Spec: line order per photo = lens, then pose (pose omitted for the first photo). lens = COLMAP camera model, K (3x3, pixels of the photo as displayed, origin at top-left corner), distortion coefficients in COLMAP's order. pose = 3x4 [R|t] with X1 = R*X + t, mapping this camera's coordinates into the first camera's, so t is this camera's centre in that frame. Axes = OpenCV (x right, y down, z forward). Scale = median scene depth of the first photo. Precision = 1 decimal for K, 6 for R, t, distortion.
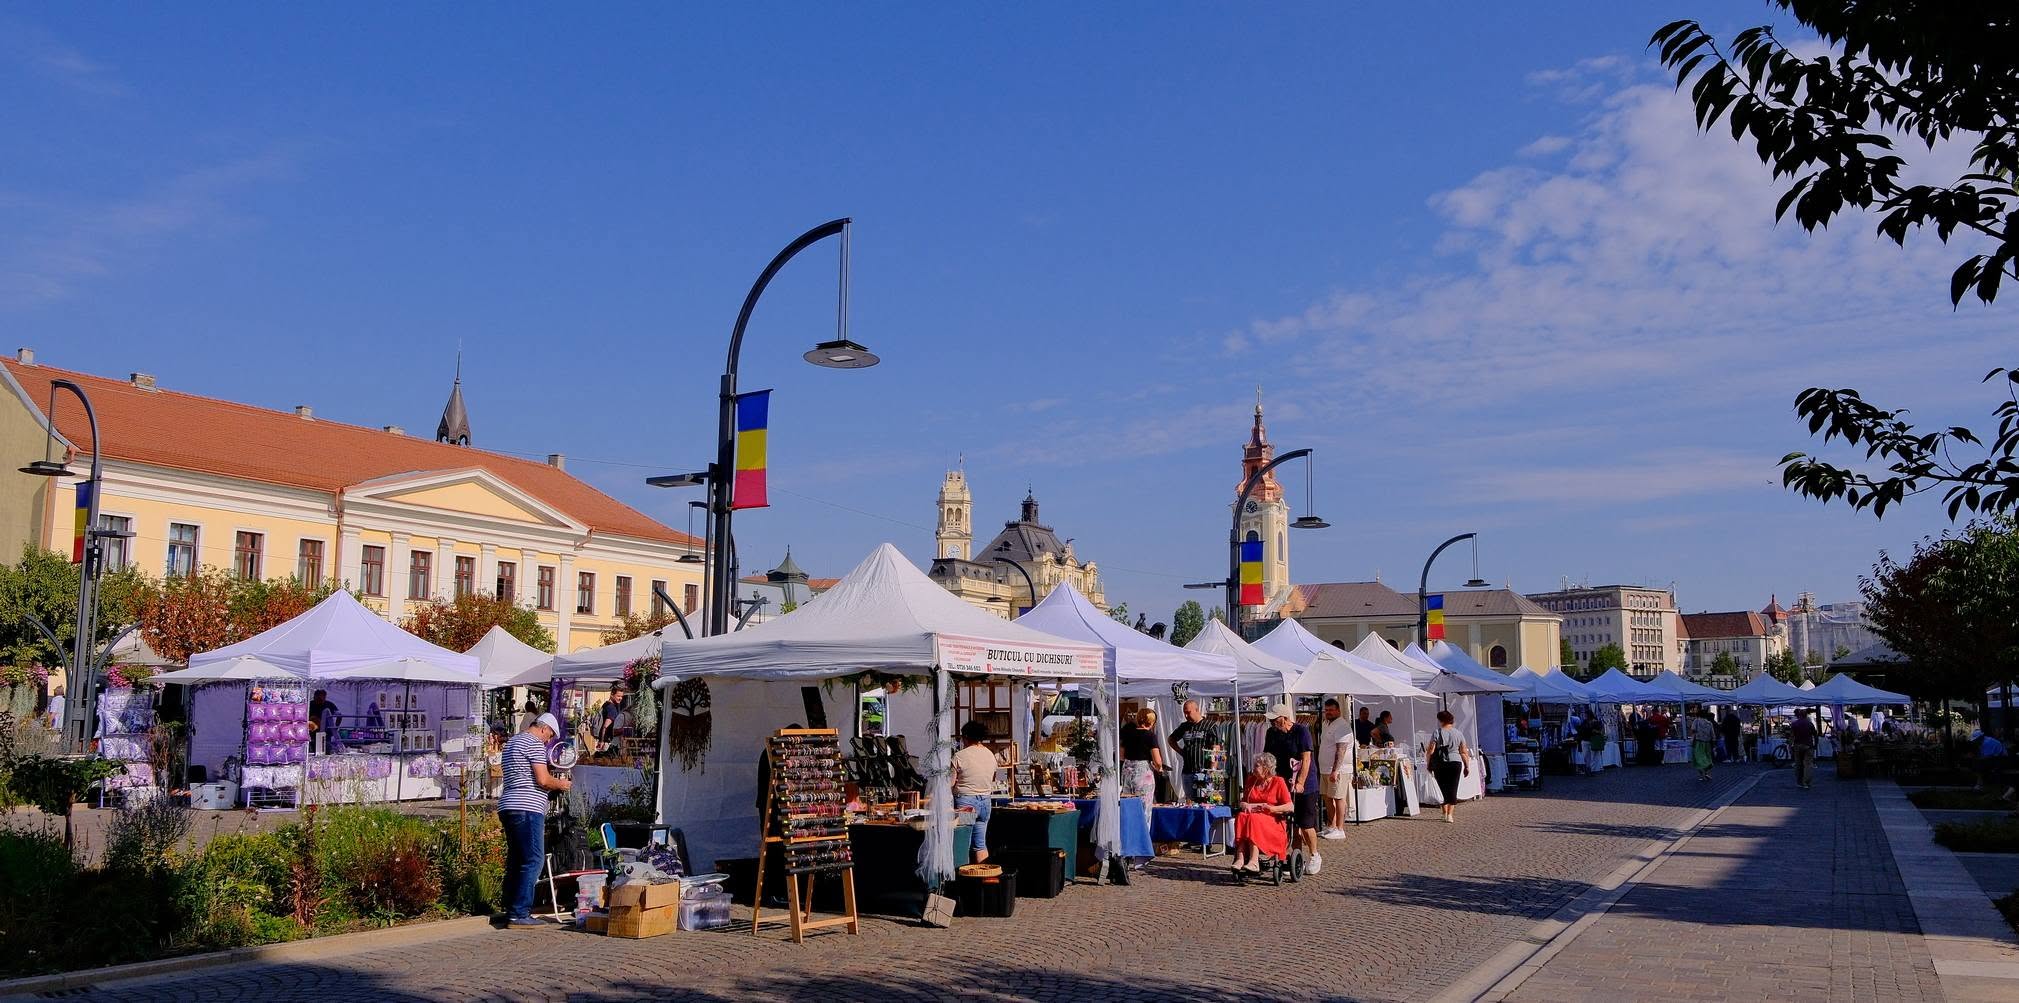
lens RADIAL K [[1426.7, 0, 1005.5], [0, 1426.7, 529.8], [0, 0, 1]] dist [-0.033872, 0.005878]
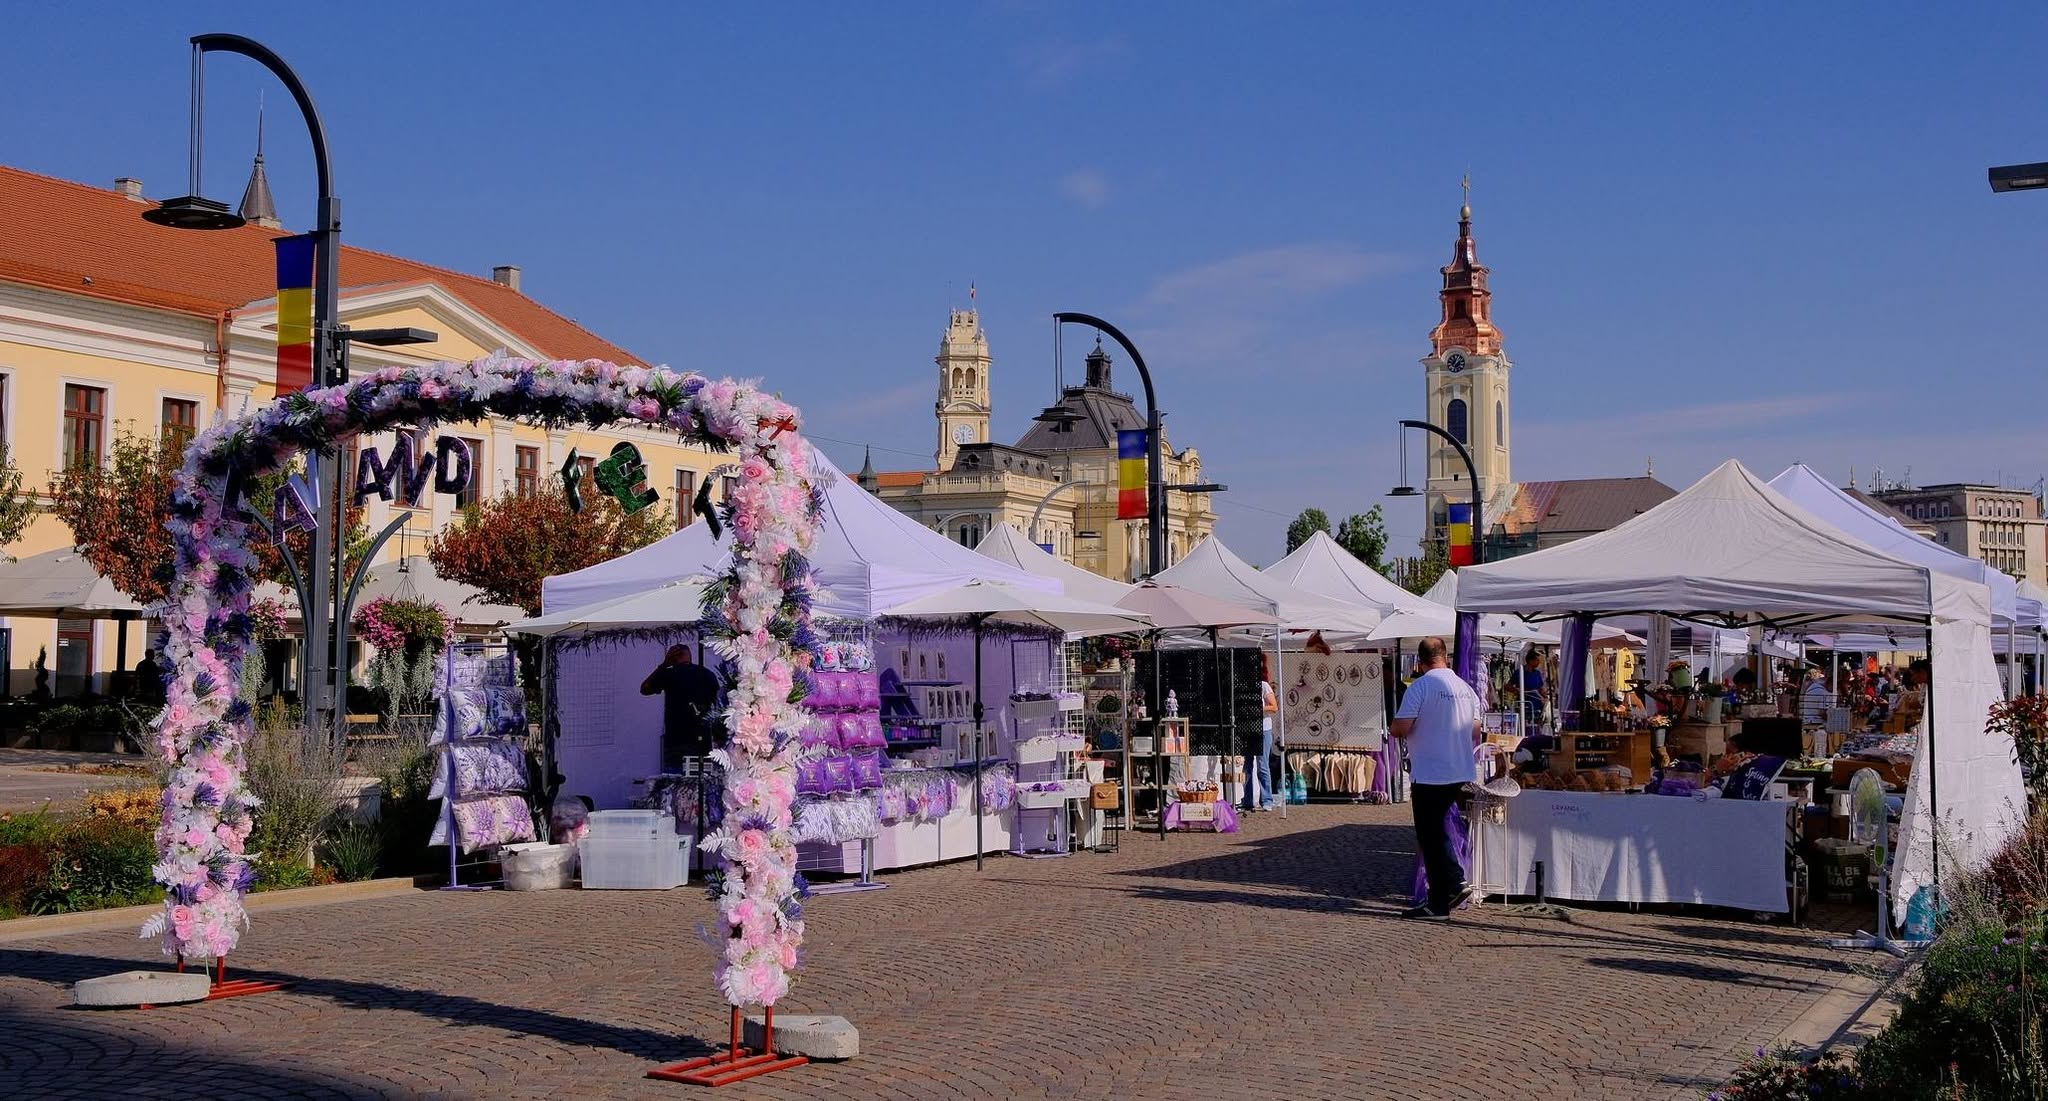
lens RADIAL K [[2139.9, 0, 1047.6], [0, 2139.9, 504.5], [0, 0, 1]] dist [-0.002406, 0.000574]
pose [[0.999398, -0.003261, 0.034541, -0.135792], [0.001665, 0.998934, 0.046134, 0.008963], [-0.034654, -0.046049, 0.998338, 0.075314]]
